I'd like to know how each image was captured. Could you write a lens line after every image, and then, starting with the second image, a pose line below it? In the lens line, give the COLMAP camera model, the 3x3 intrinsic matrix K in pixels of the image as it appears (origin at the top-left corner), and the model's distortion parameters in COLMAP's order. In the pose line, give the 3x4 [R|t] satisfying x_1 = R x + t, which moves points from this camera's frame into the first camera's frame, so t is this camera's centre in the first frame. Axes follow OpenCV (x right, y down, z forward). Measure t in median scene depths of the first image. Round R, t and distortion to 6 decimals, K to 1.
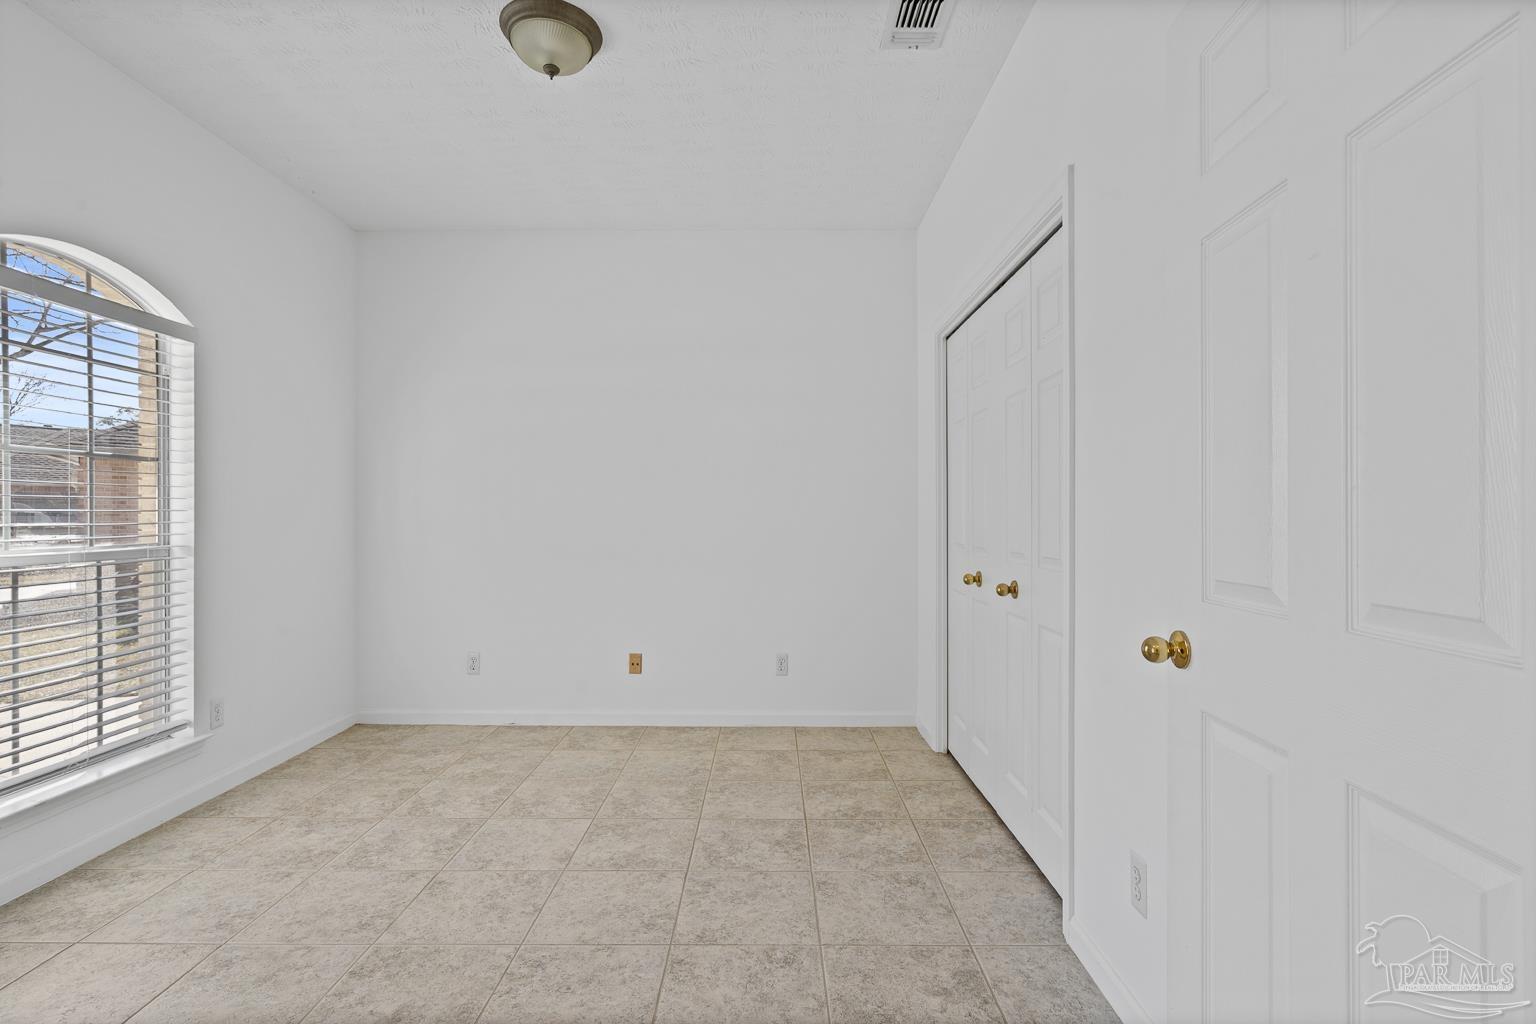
lens RADIAL K [[715.7, 0, 760.8], [0, 715.7, 511.4], [0, 0, 1]] dist [-0.001184, 0.000757]
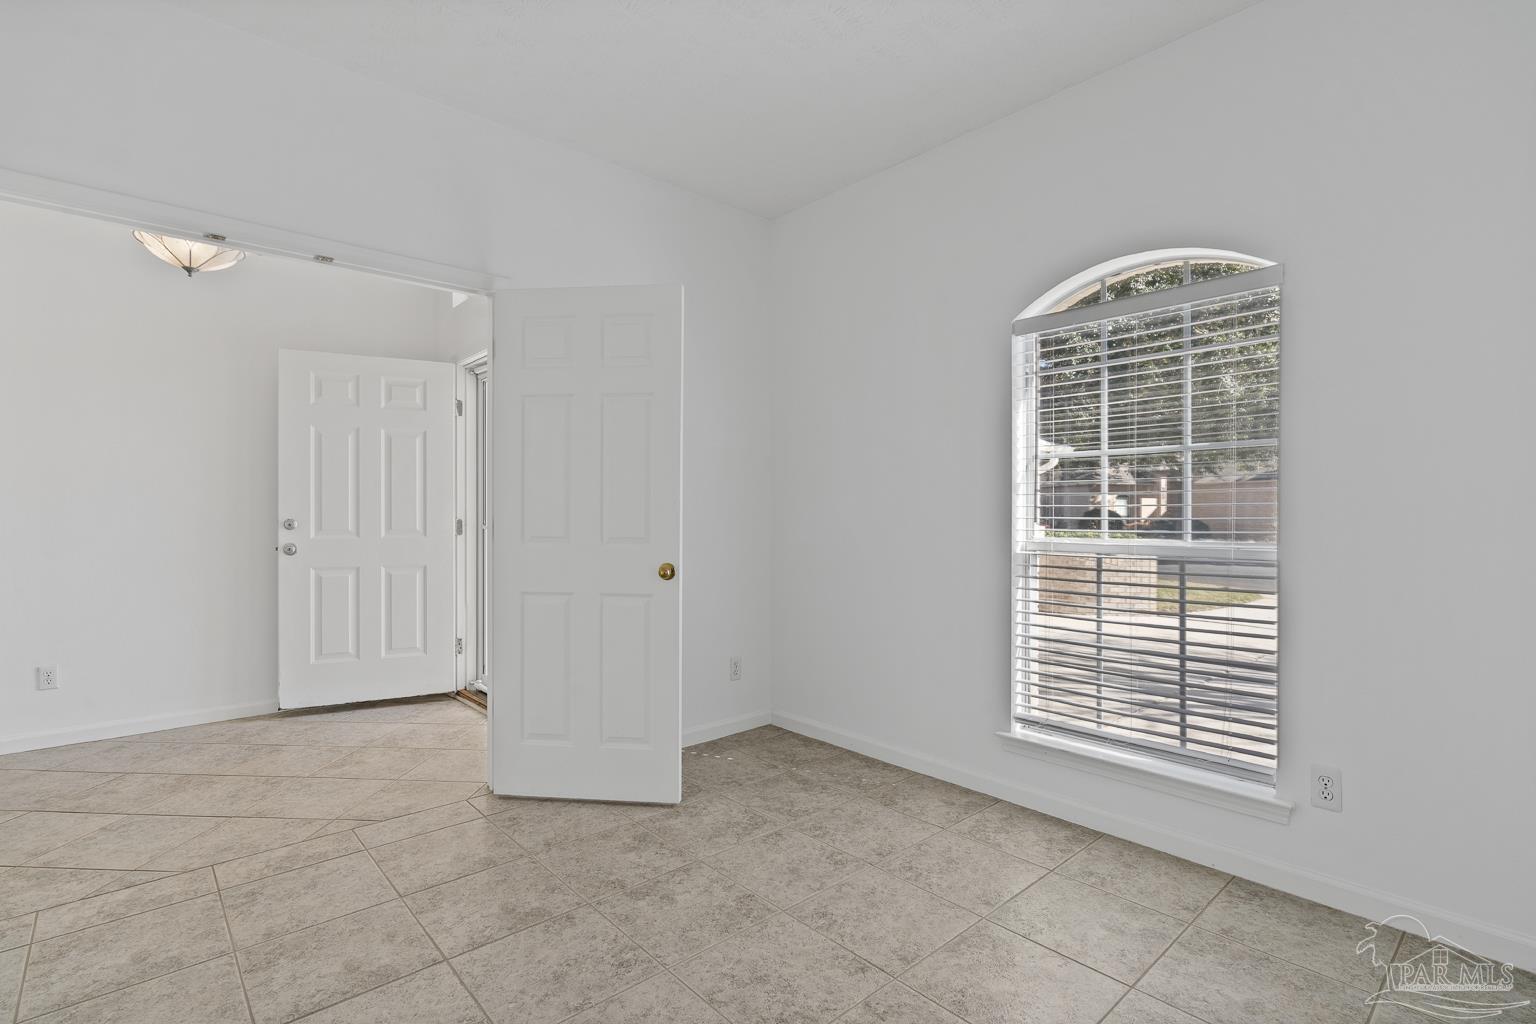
lens RADIAL K [[715.7, 0, 760.8], [0, 715.7, 511.4], [0, 0, 1]] dist [-0.001184, 0.000757]
pose [[-0.744525, -0.003597, -0.667585, 0.156219], [0.003403, 0.999952, -0.009184, 0.015991], [0.667586, -0.009109, -0.744477, 1.410738]]
